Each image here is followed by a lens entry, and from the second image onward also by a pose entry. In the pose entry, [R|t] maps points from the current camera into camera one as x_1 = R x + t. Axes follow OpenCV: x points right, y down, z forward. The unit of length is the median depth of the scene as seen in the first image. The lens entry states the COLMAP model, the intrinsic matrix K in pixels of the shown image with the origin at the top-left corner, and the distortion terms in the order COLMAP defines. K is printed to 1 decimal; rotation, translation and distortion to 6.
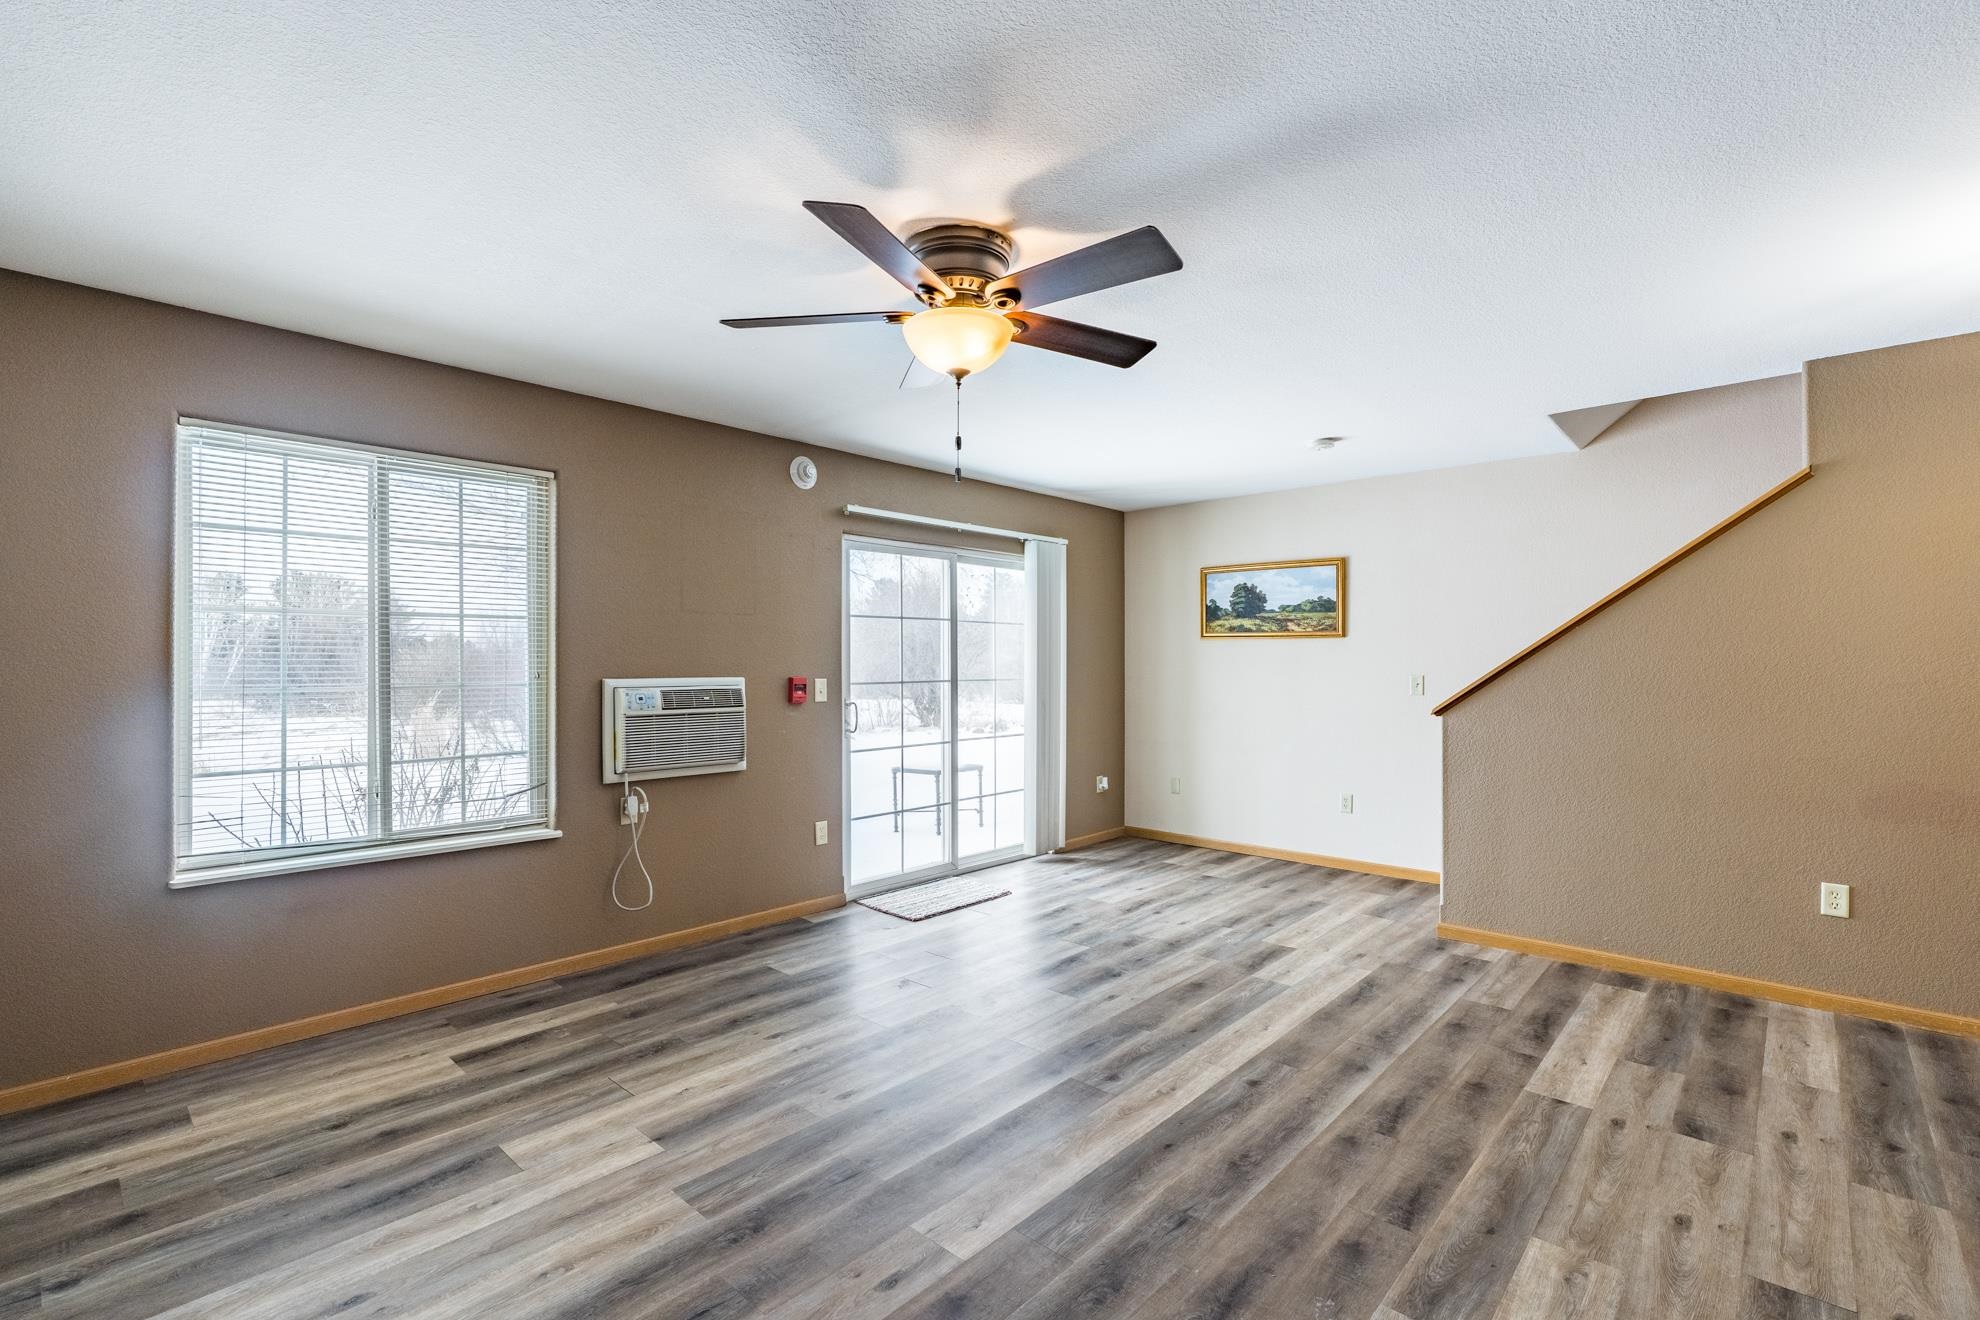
lens RADIAL K [[903.9, 0, 980.0], [0, 903.9, 654.8], [0, 0, 1]] dist [-0.008977, 0.002003]
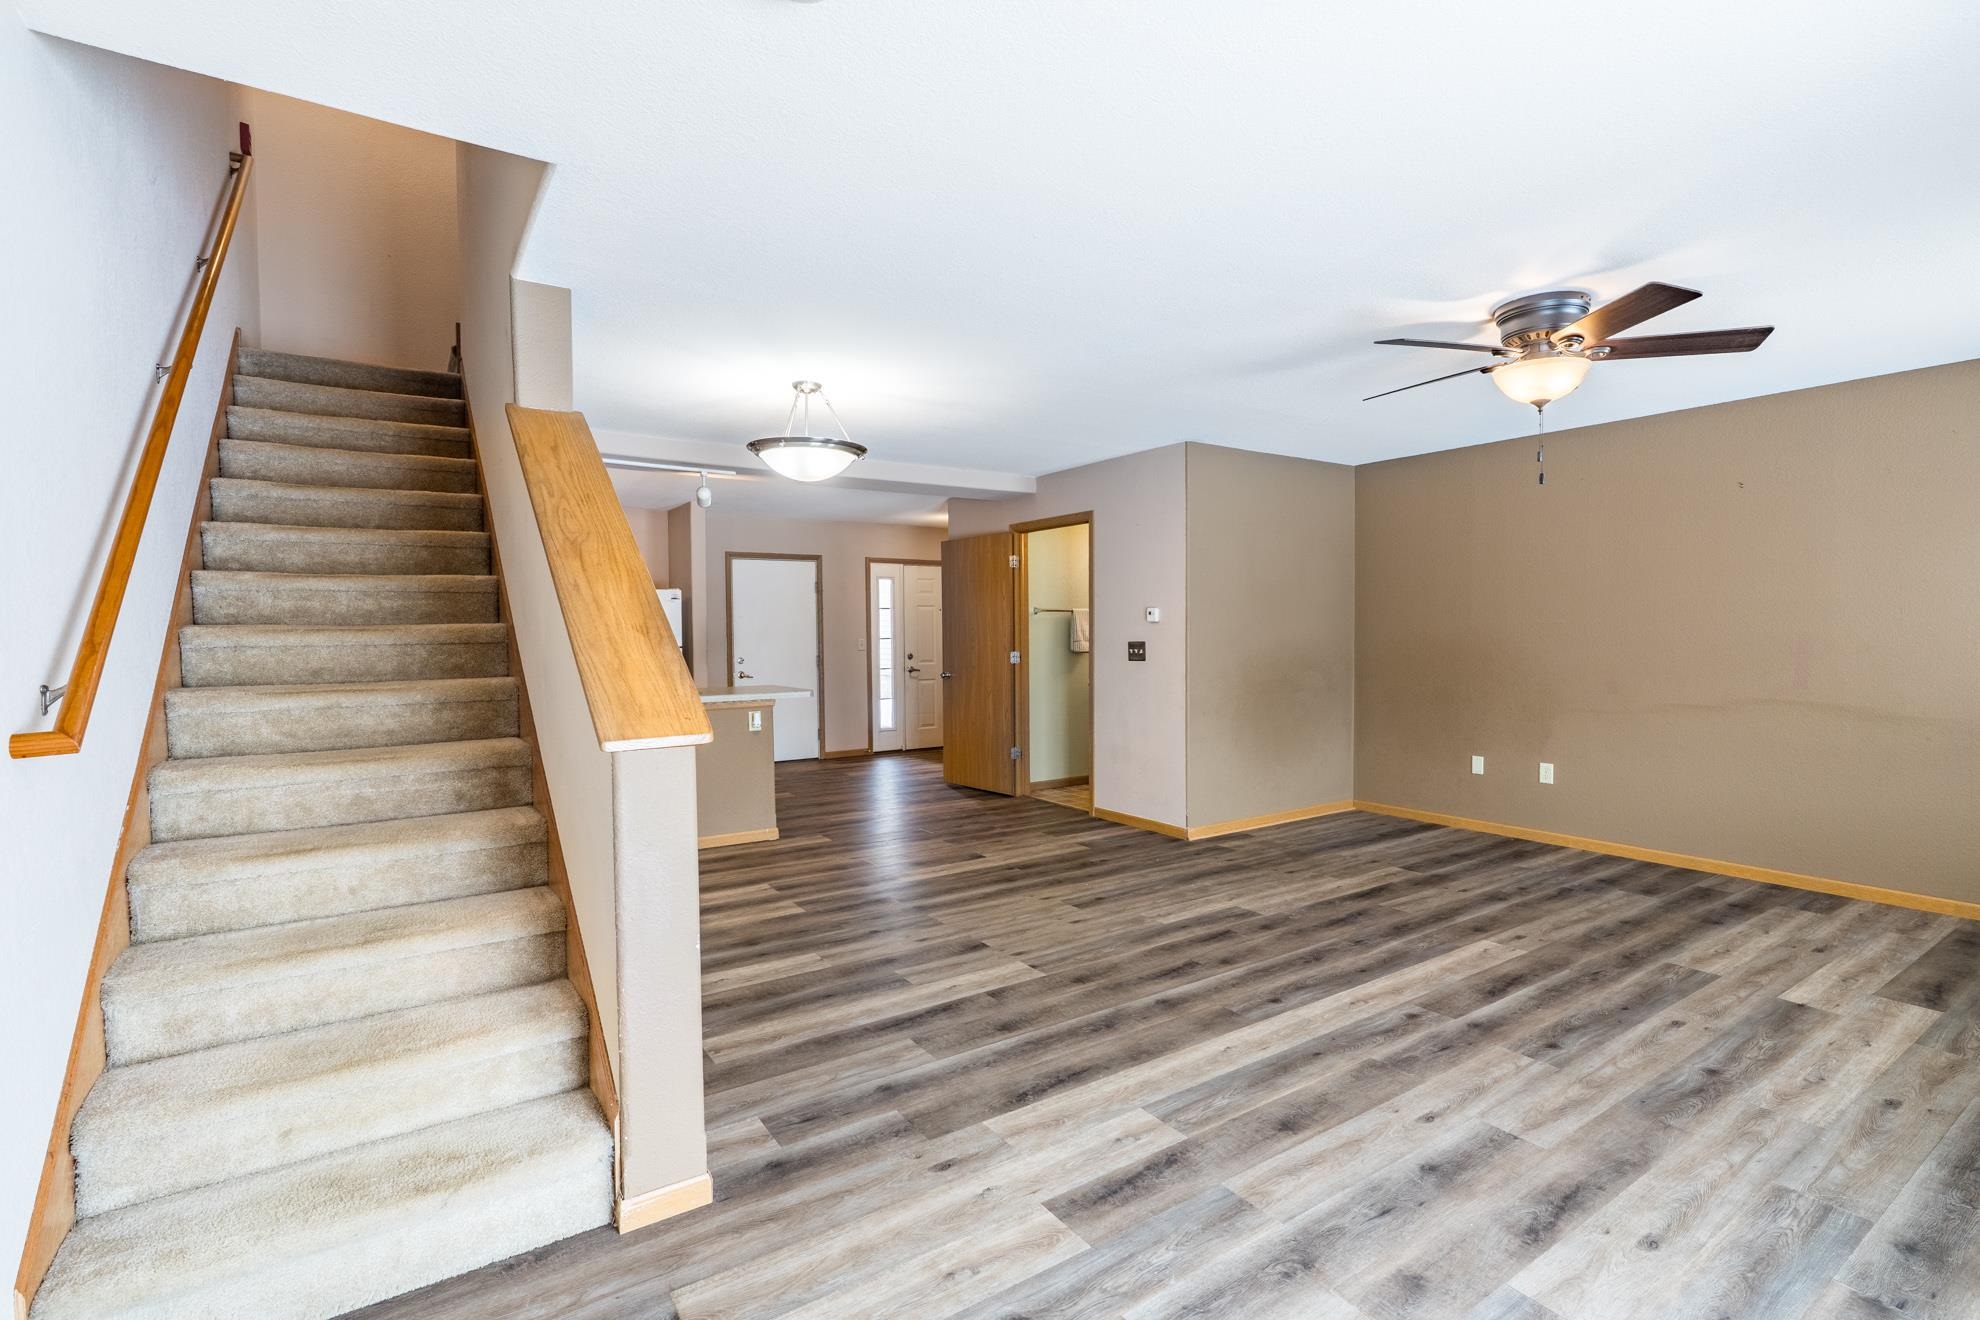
lens RADIAL K [[910.1, 0, 981.5], [0, 910.1, 656.0], [0, 0, 1]] dist [-0.004442, 0.001276]
pose [[-0.970787, -0.002036, 0.239936, 0.274684], [0.003496, 0.999738, 0.022627, 0.014703], [-0.239919, 0.022804, -0.970525, 1.541358]]
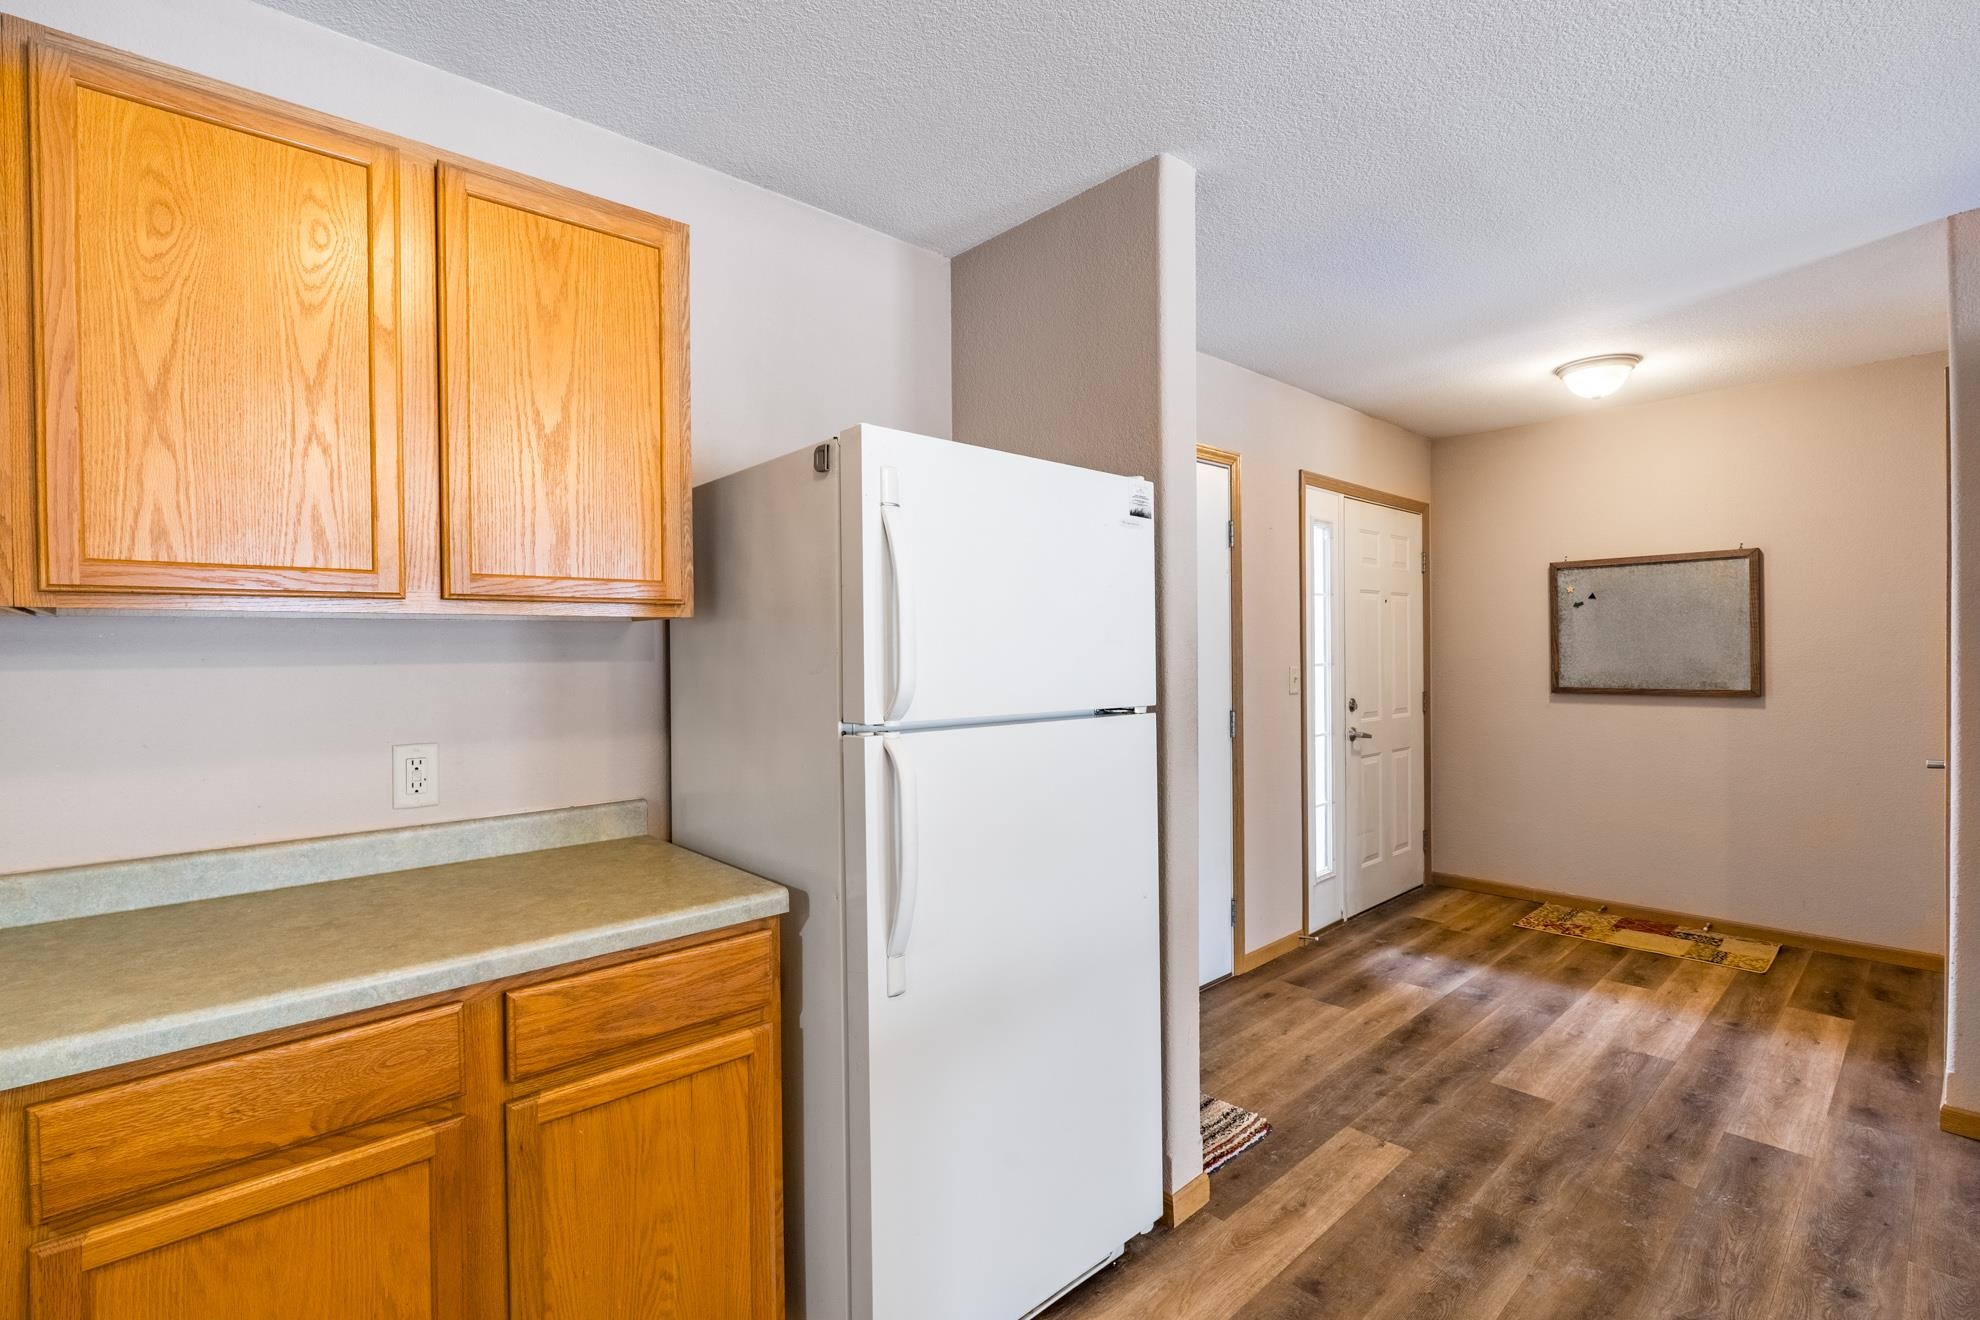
lens RADIAL K [[903.8, 0, 999.4], [0, 903.8, 656.3], [0, 0, 1]] dist [-0.001300, 0.000822]
pose [[-0.997448, 0.001594, 0.071383, 1.433321], [0.001866, 0.999991, 0.003751, 0.006973], [-0.071376, 0.003874, -0.997442, 0.274605]]
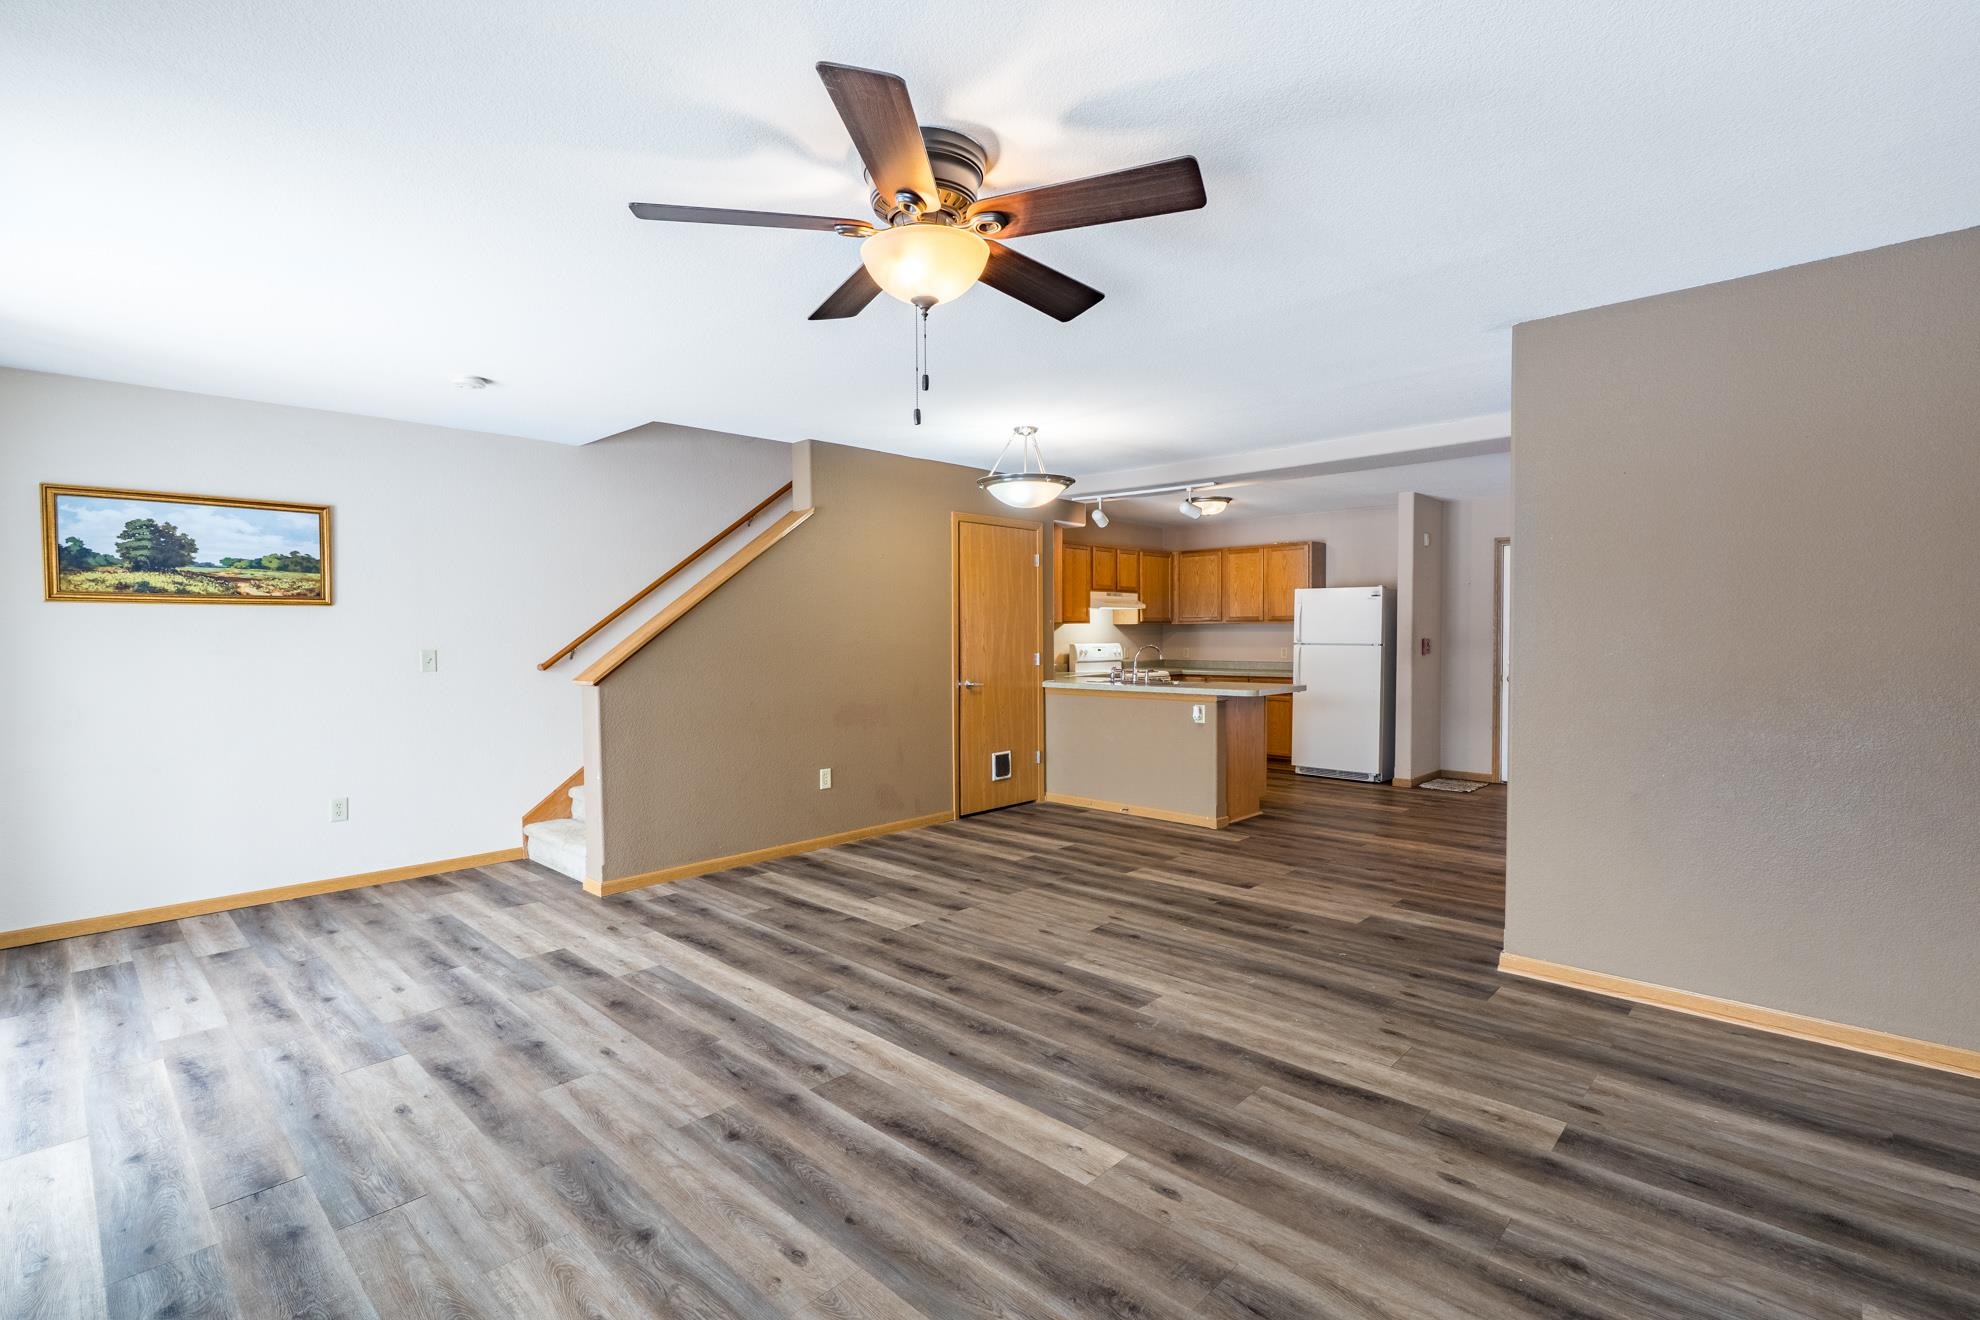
lens RADIAL K [[907.3, 0, 989.0], [0, 907.3, 666.3], [0, 0, 1]] dist [-0.002559, 0.000680]
pose [[0.016495, -0.039081, 0.999100, -0.565614], [0.002851, 0.999234, 0.039039, 0.007101], [-0.999860, 0.002205, 0.016594, 0.576643]]
